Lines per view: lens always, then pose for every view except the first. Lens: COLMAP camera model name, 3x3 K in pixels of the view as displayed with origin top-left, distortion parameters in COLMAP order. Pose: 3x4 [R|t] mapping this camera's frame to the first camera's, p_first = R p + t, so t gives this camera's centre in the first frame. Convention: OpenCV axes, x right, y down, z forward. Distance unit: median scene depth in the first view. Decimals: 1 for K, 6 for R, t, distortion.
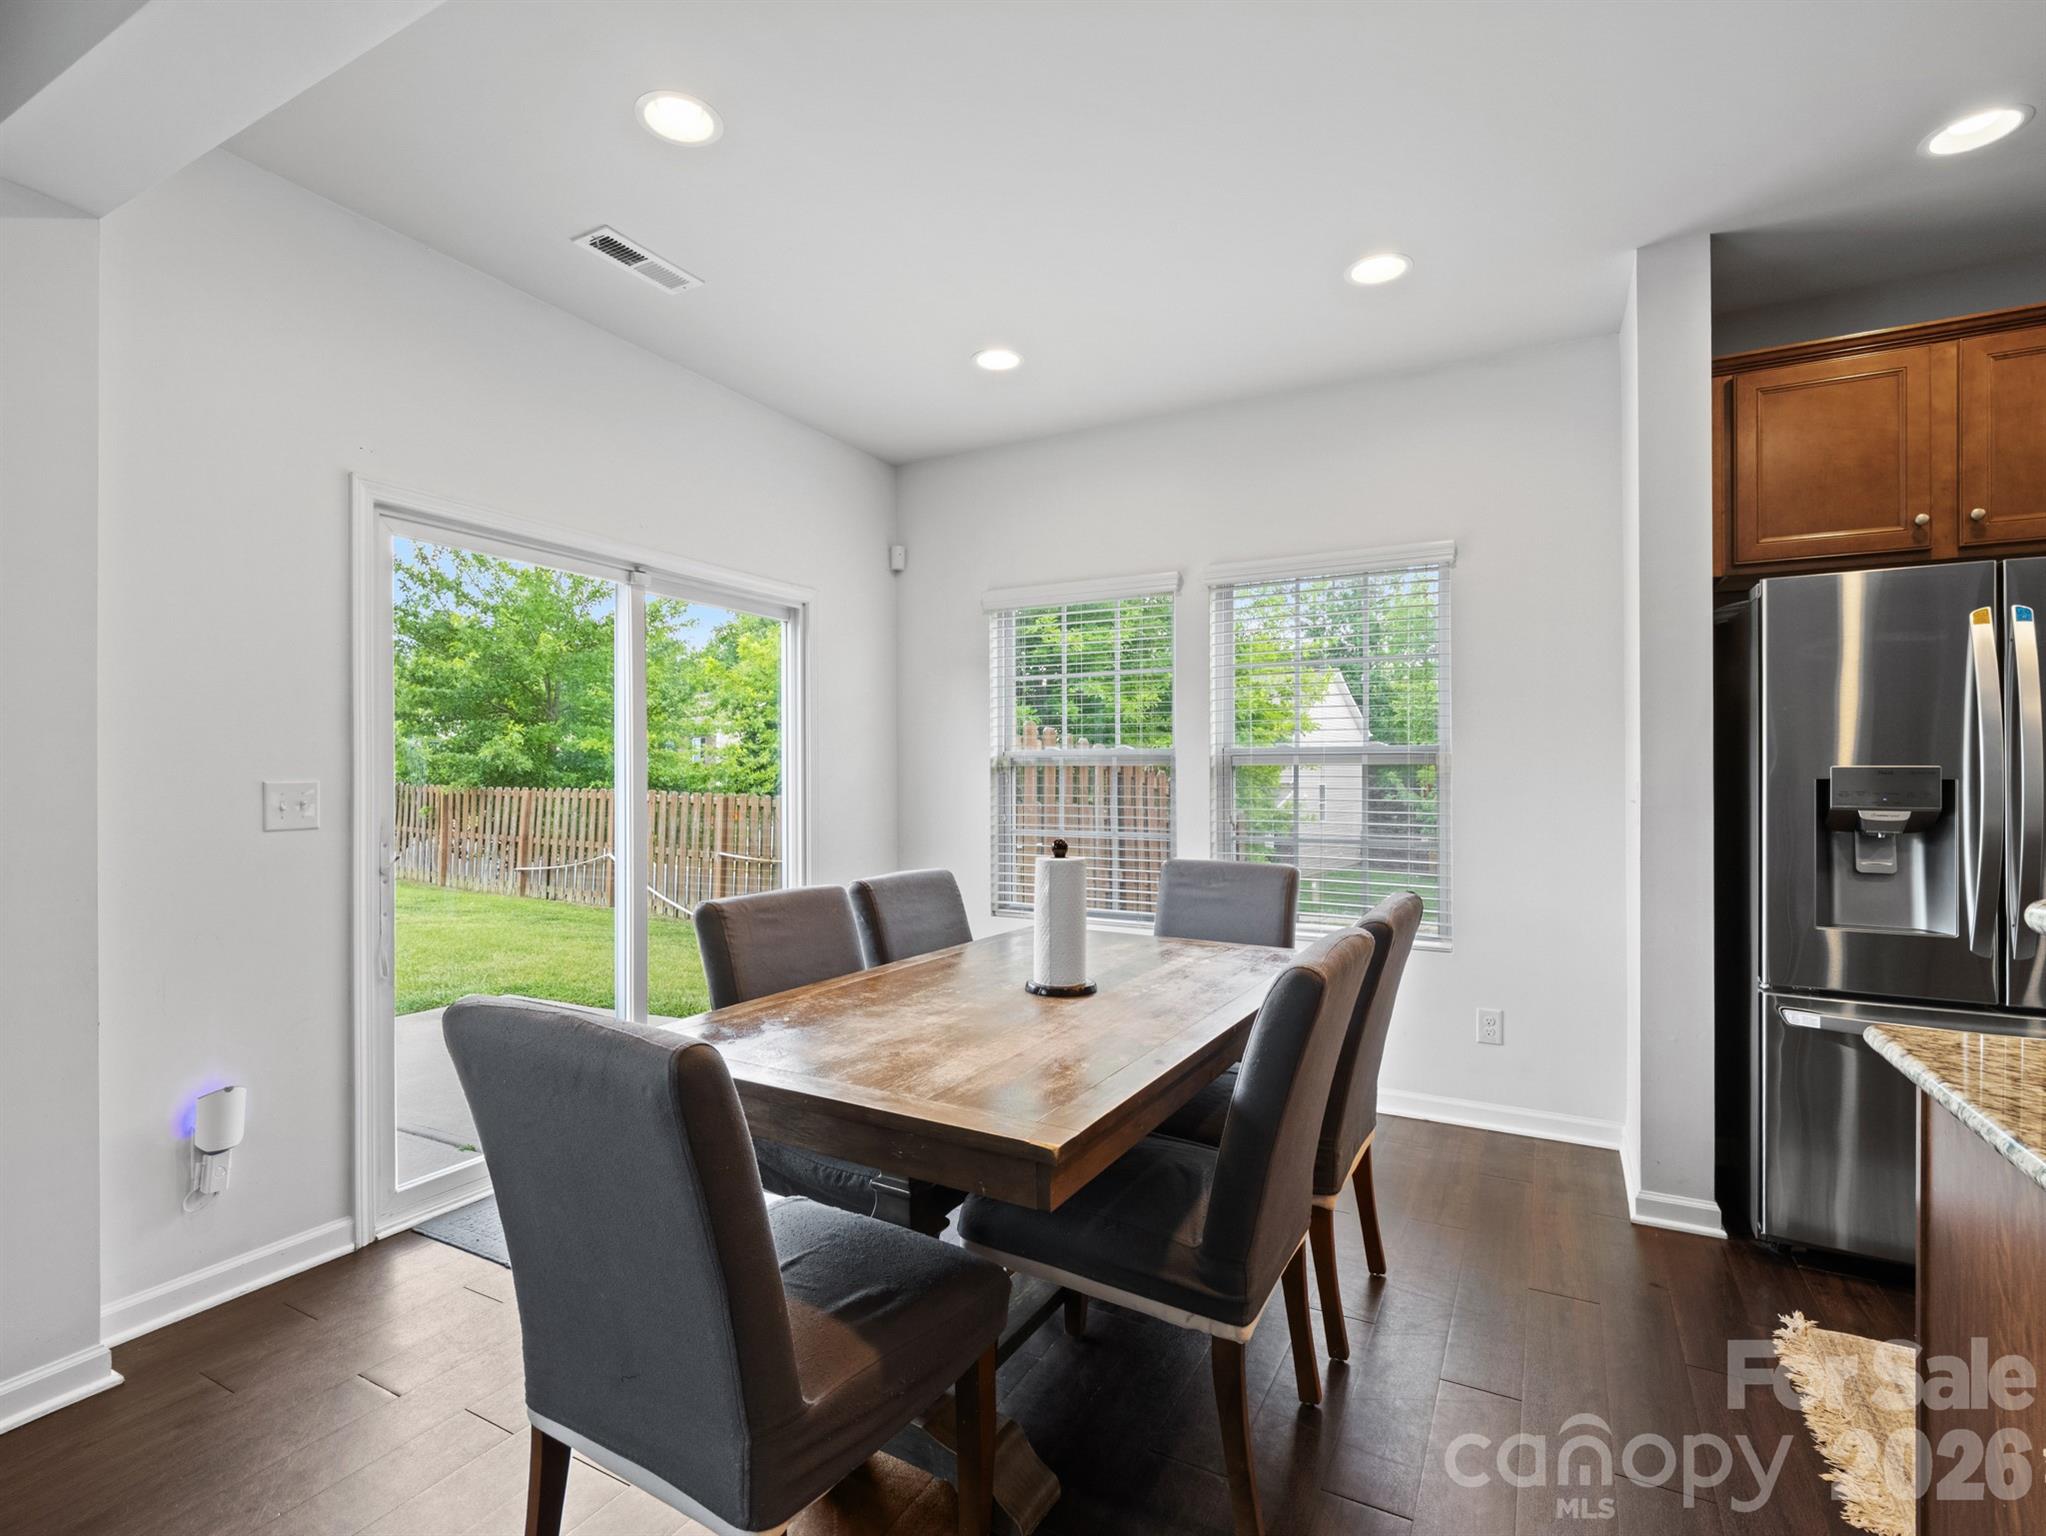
lens RADIAL K [[996.1, 0, 1019.4], [0, 996.1, 767.6], [0, 0, 1]] dist [-0.001731, -0.000391]
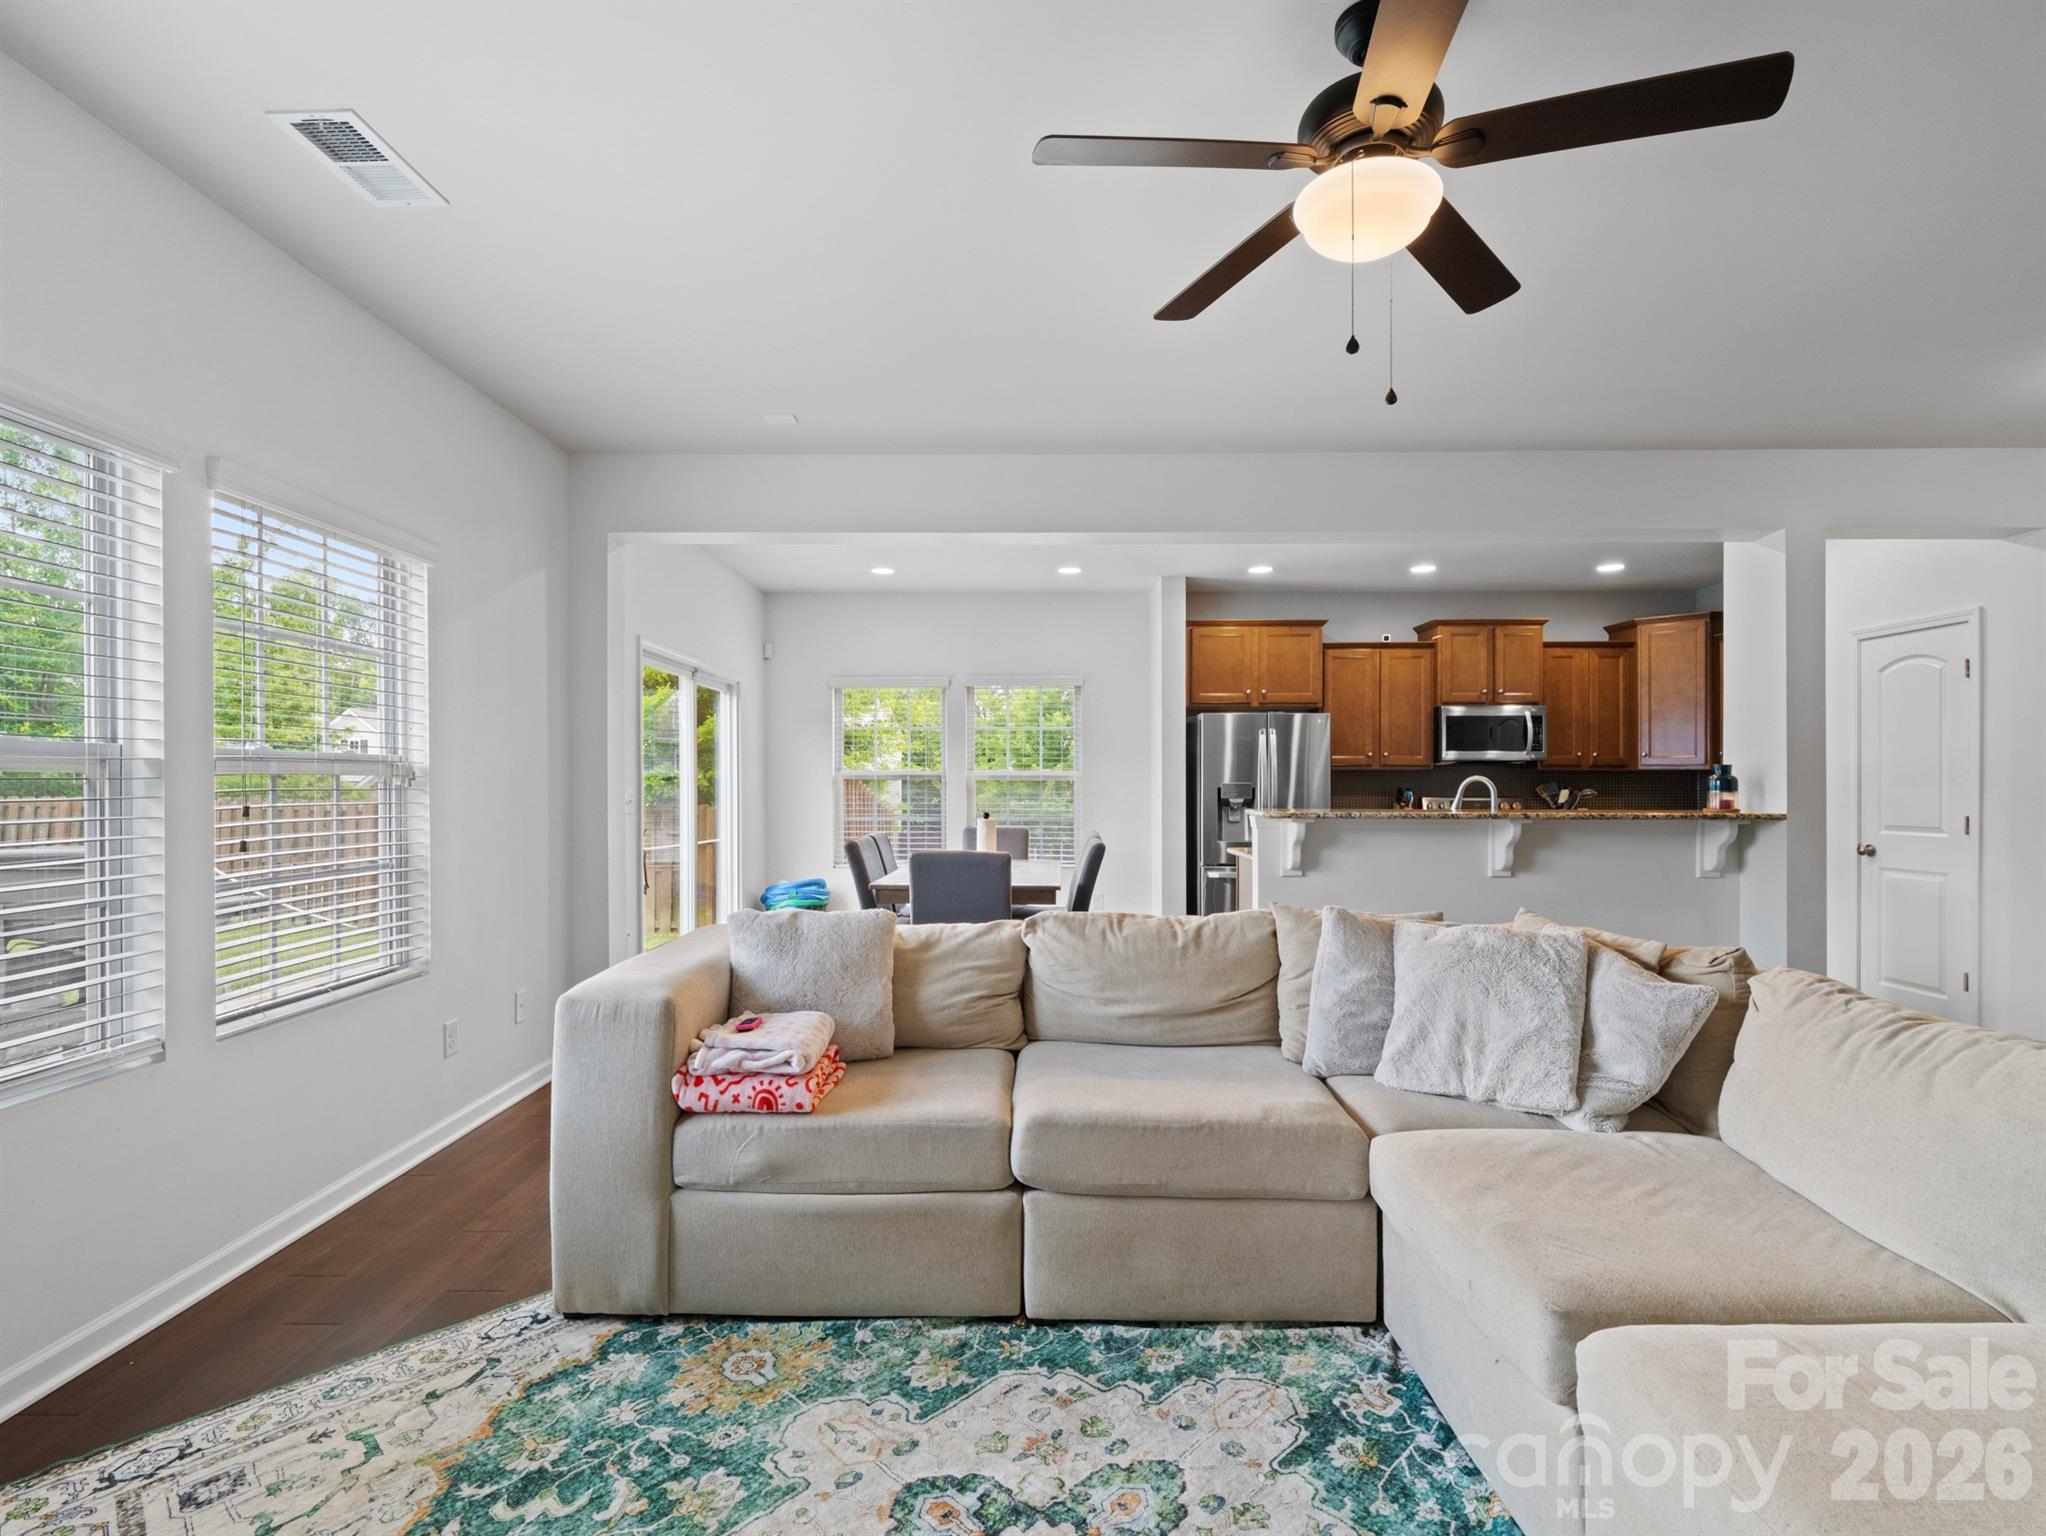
lens RADIAL K [[996.1, 0, 1018.7], [0, 996.1, 765.3], [0, 0, 1]] dist [-0.001731, -0.000391]
pose [[0.882025, 0.005261, 0.471172, -0.945816], [-0.004326, 0.999986, -0.003068, -0.034888], [-0.471182, 0.000668, 0.882036, -1.125021]]
